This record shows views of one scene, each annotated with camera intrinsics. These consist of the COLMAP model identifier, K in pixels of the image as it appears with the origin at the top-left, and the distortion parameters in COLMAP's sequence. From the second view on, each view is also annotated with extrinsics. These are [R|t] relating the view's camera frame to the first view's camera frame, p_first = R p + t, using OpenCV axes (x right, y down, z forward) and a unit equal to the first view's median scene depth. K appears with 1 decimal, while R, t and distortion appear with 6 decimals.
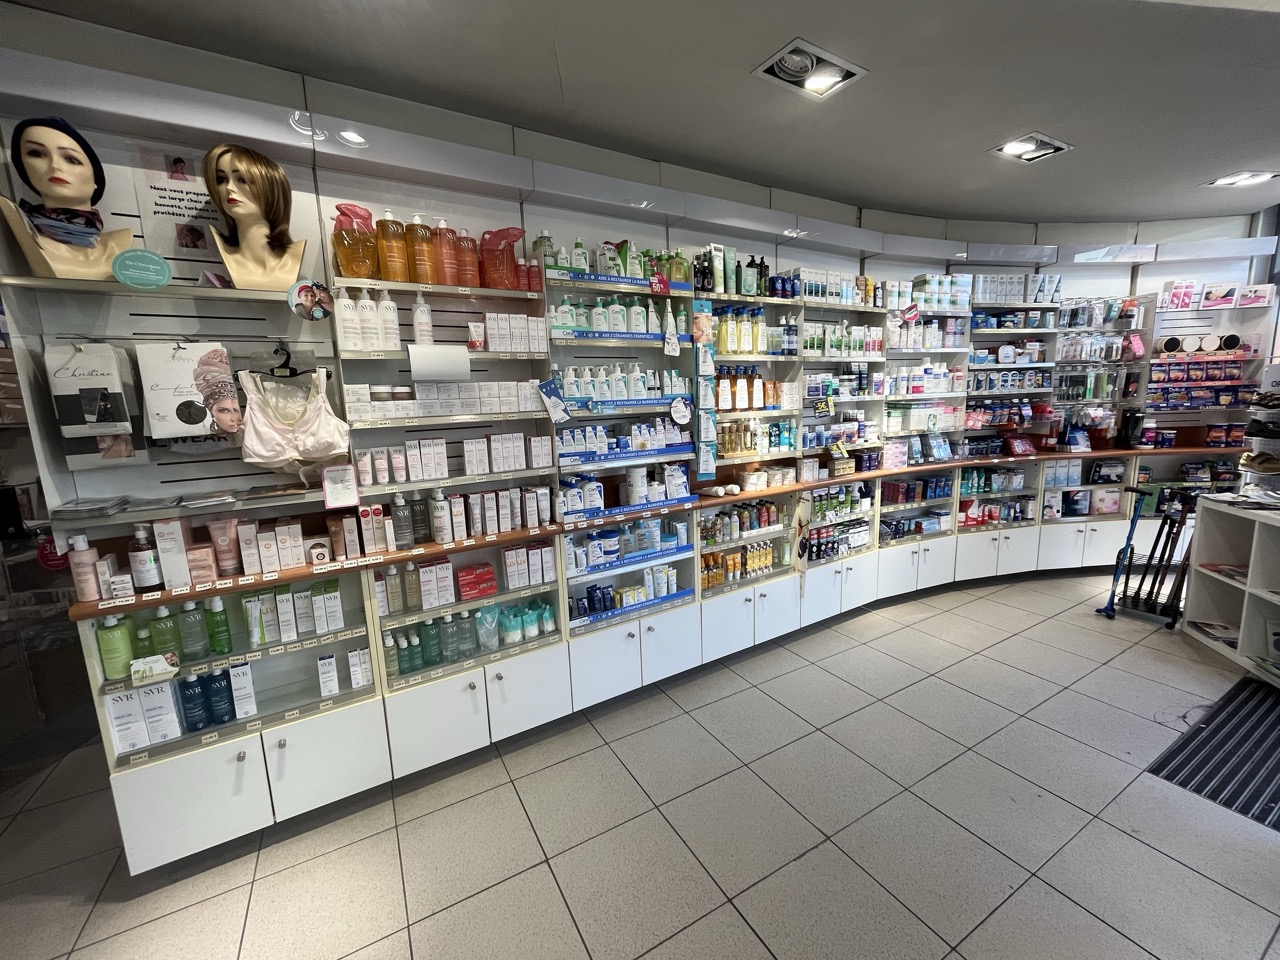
lens RADIAL K [[521.1, 0, 640.8], [0, 521.1, 480.1], [0, 0, 1]] dist [-0.003516, -0.000381]
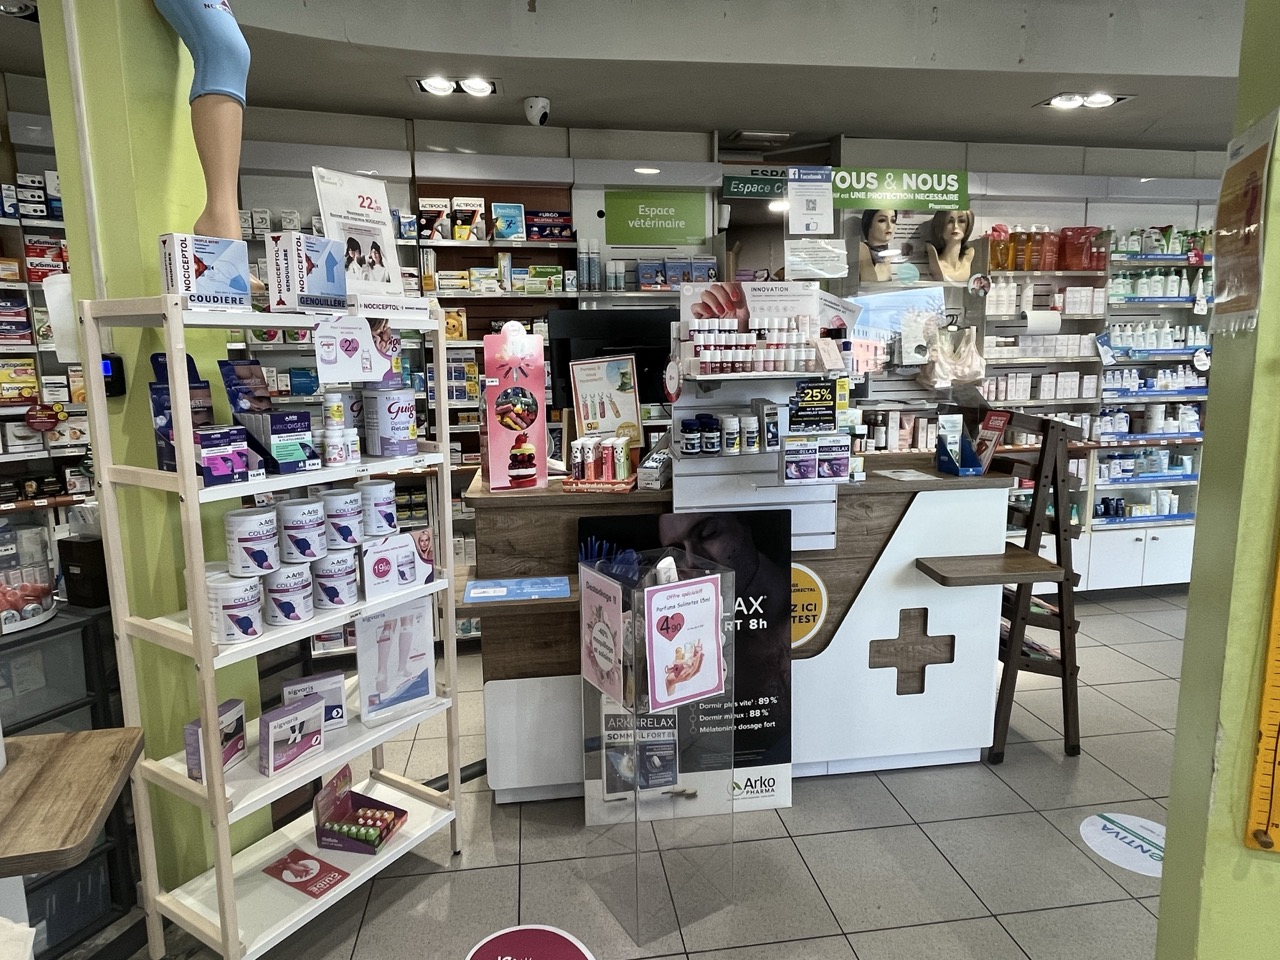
lens RADIAL K [[777.8, 0, 637.2], [0, 777.8, 476.1], [0, 0, 1]] dist [0.000283, -0.001862]
pose [[0.931024, 0.076091, -0.356938, -0.525240], [-0.074289, 0.997060, 0.018779, 0.219748], [0.357318, 0.009033, 0.933939, -1.264392]]
